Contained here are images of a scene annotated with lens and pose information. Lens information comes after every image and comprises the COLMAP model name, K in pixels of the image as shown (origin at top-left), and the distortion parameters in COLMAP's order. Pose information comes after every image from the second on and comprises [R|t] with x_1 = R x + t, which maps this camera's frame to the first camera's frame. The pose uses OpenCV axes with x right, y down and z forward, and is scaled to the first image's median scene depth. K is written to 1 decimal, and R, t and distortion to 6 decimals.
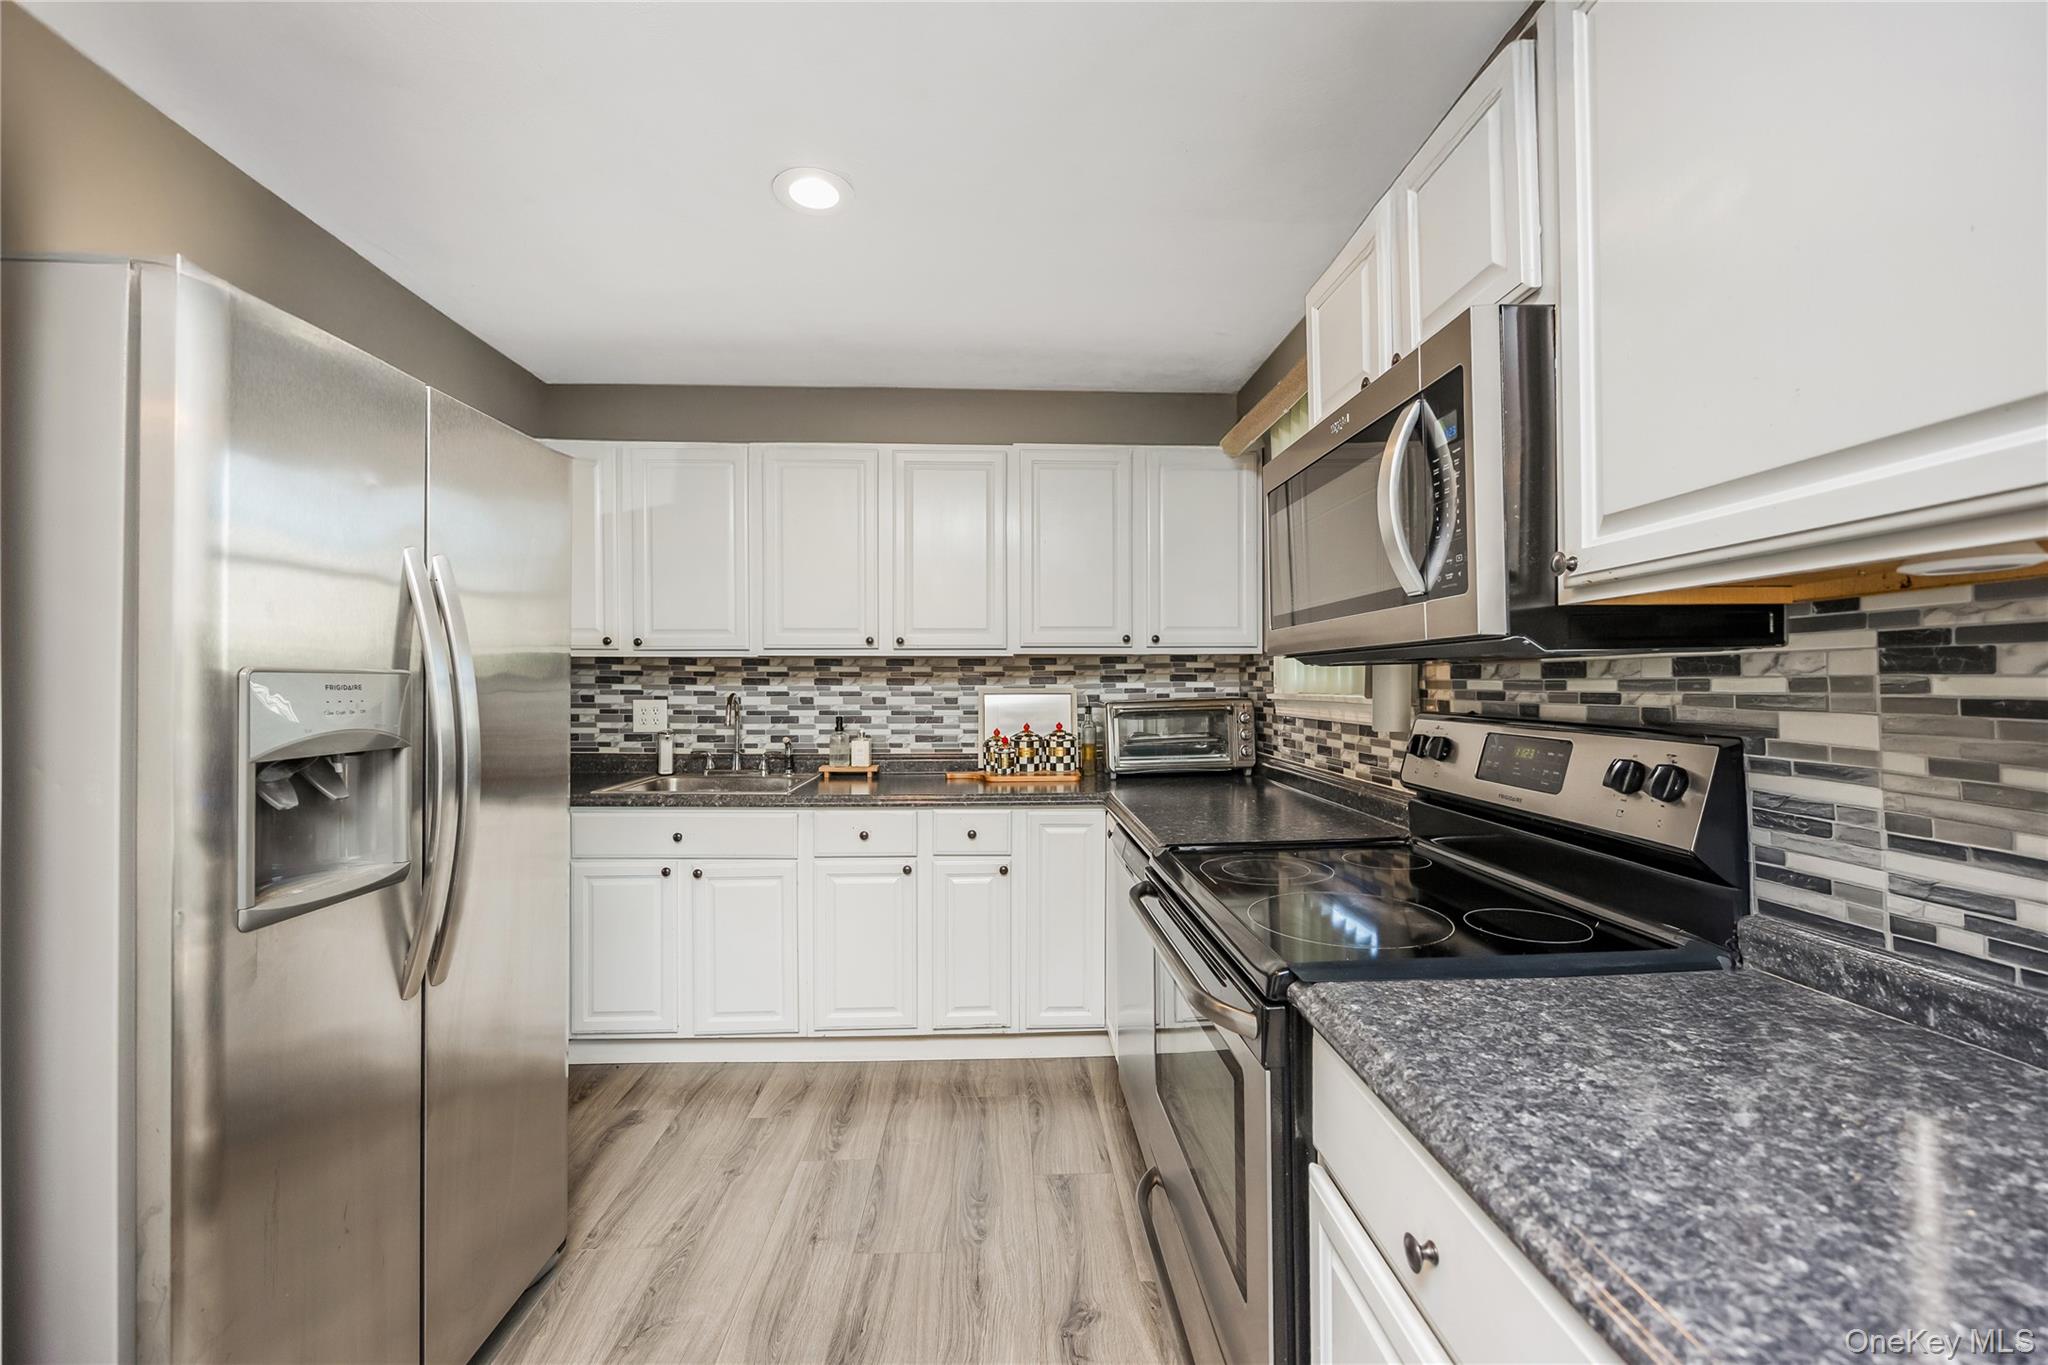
lens RADIAL K [[818.5, 0, 1031.2], [0, 818.5, 680.4], [0, 0, 1]] dist [-0.000264, 0.000057]
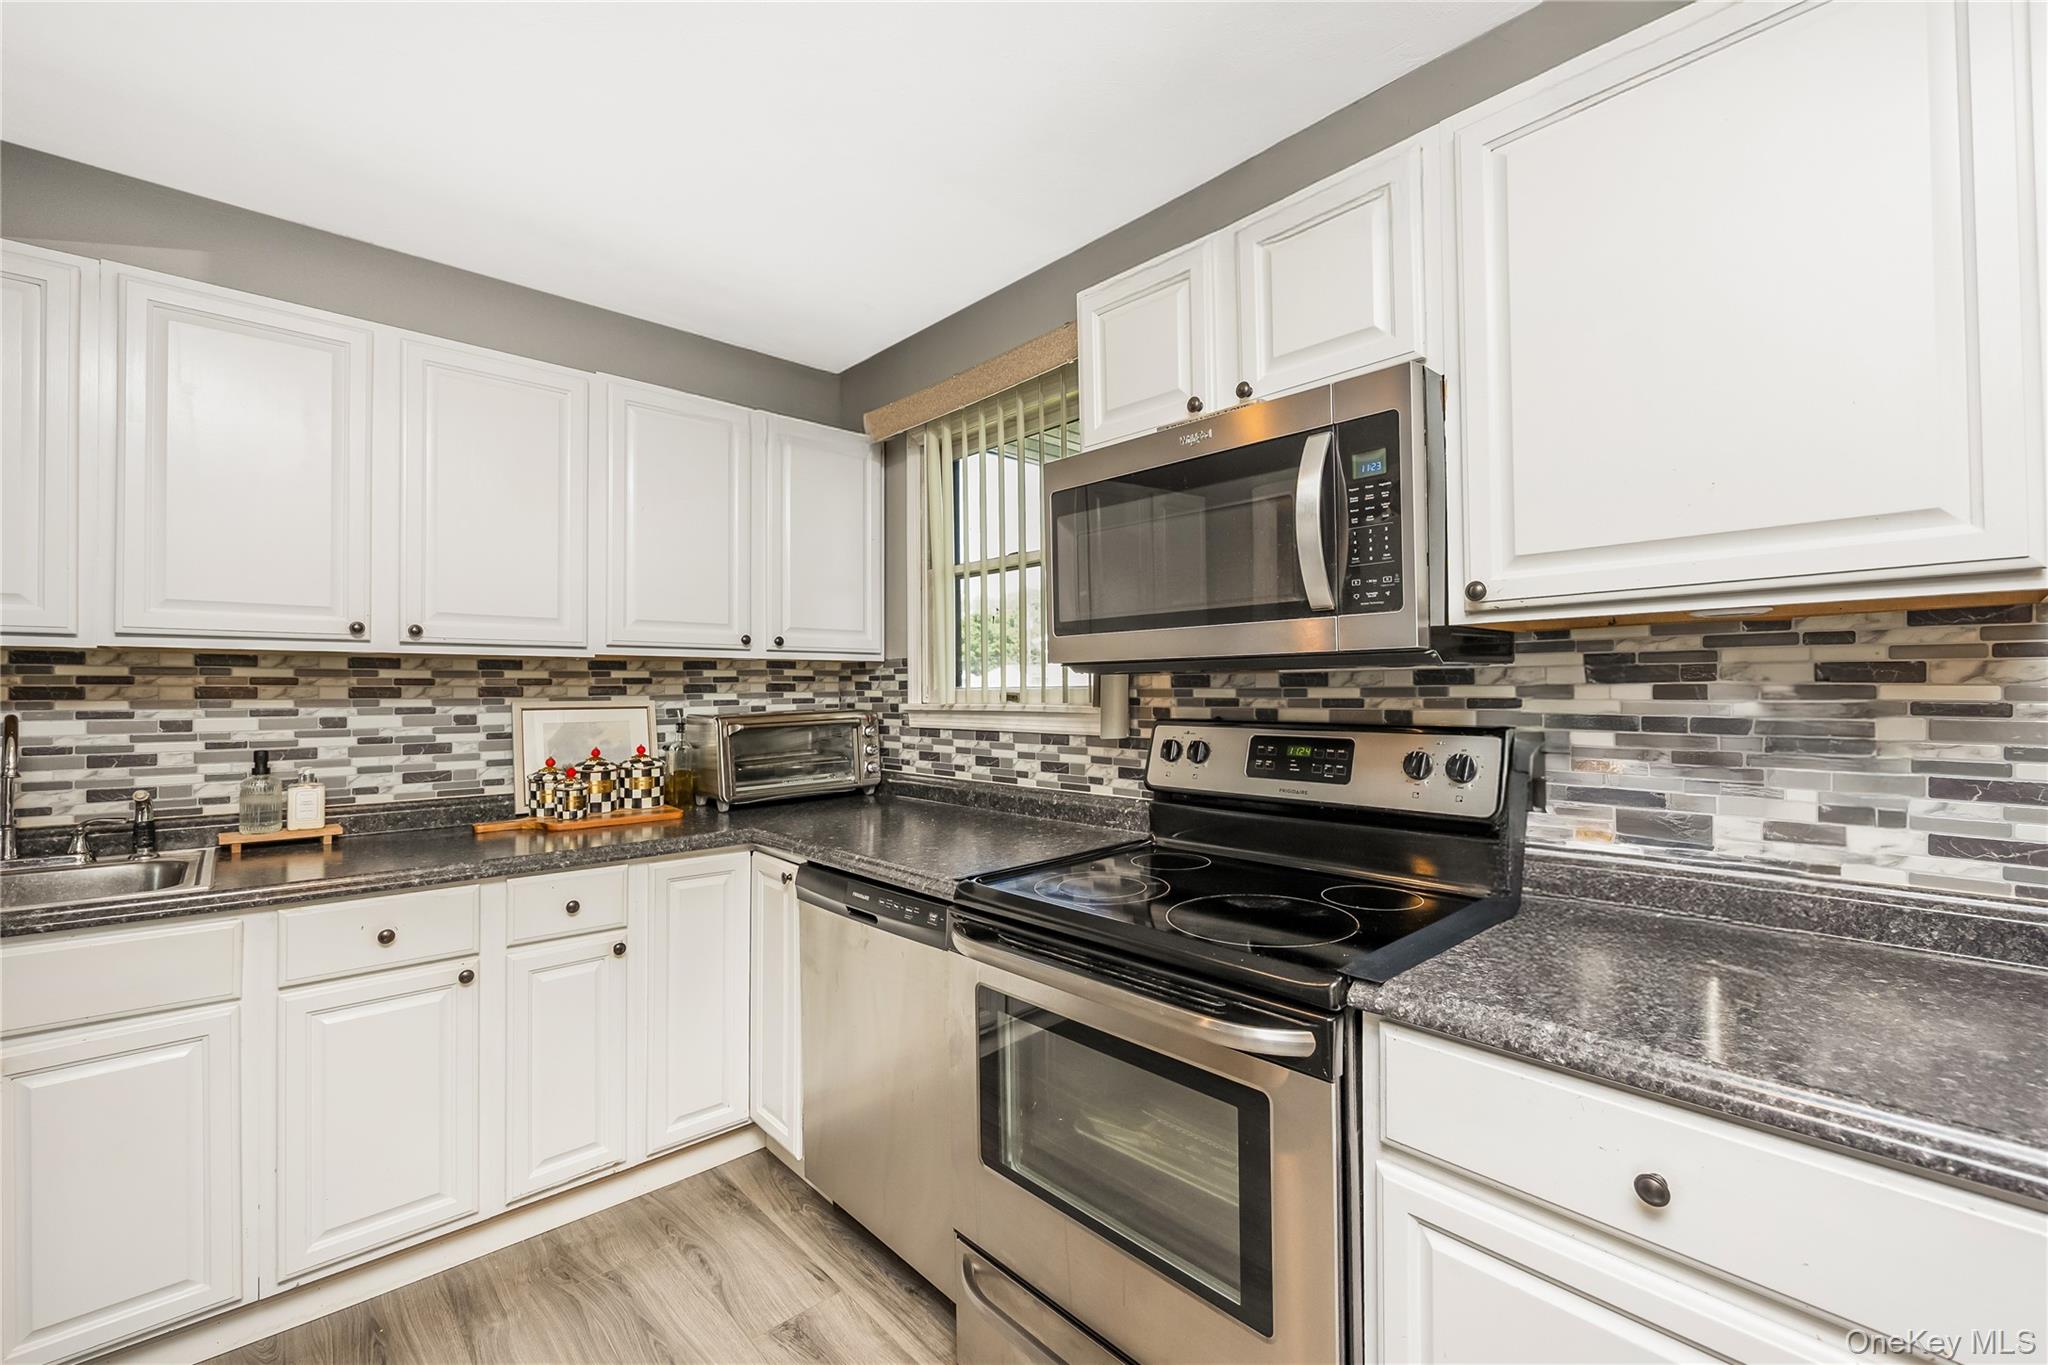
lens RADIAL K [[864.0, 0, 1033.9], [0, 864.0, 676.9], [0, 0, 1]] dist [-0.001838, -0.000202]
pose [[0.762471, 0.008948, 0.646960, -0.220879], [0.002099, 0.999865, -0.016302, 0.001368], [-0.647019, 0.013788, 0.762349, 0.144783]]
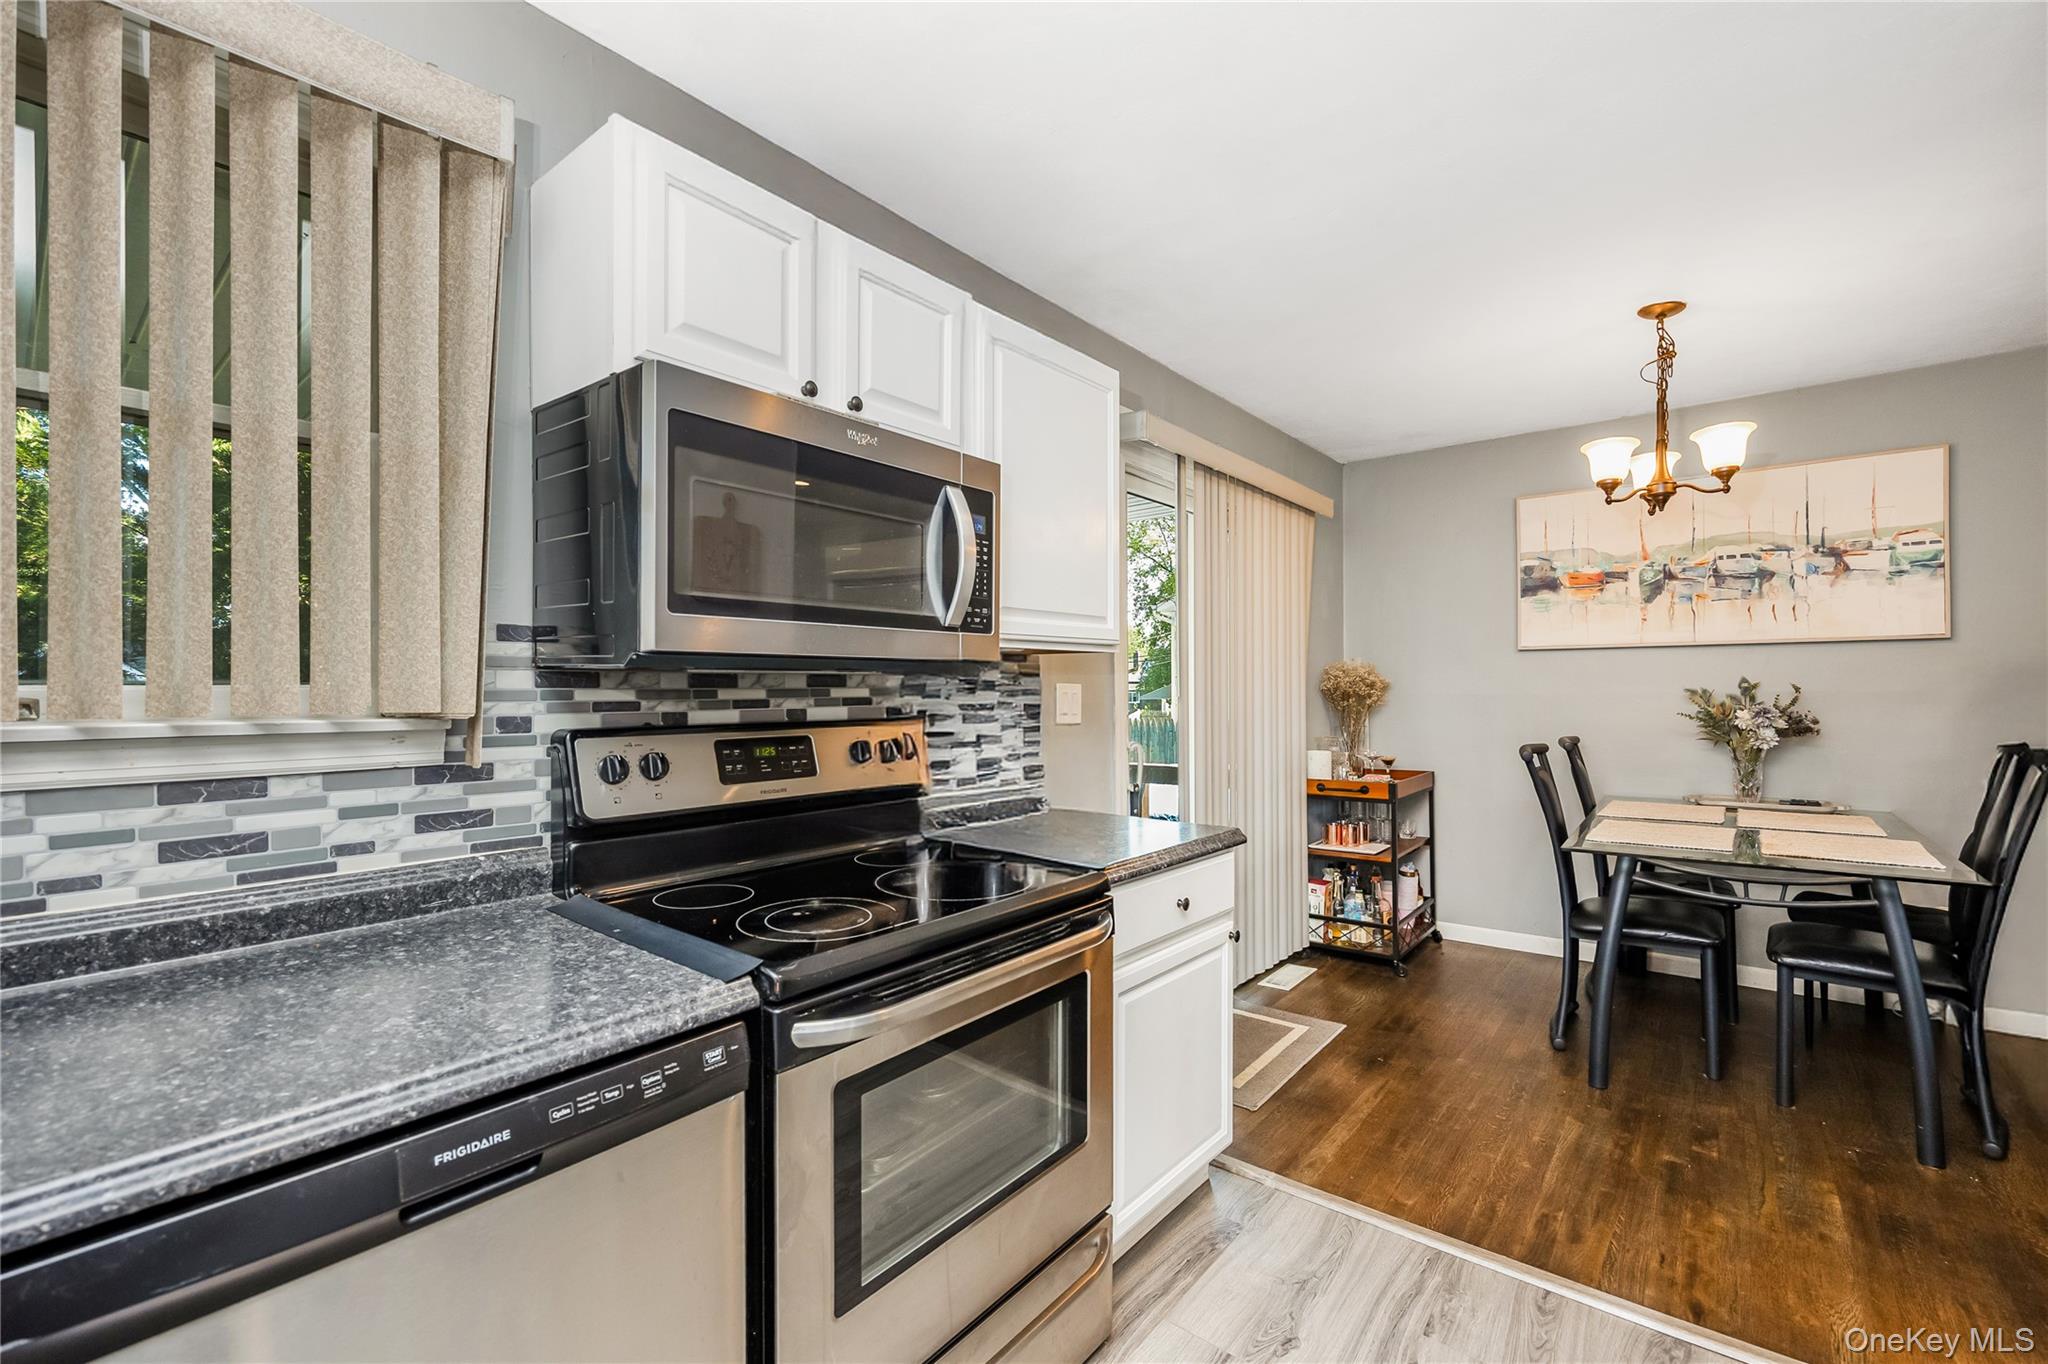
lens RADIAL K [[864.0, 0, 1033.9], [0, 864.0, 676.4], [0, 0, 1]] dist [-0.001838, -0.000202]
pose [[-0.753067, 0.018073, 0.657696, -0.230210], [0.006107, 0.999772, -0.020480, 0.004402], [-0.657915, -0.011407, -0.753005, 0.780778]]
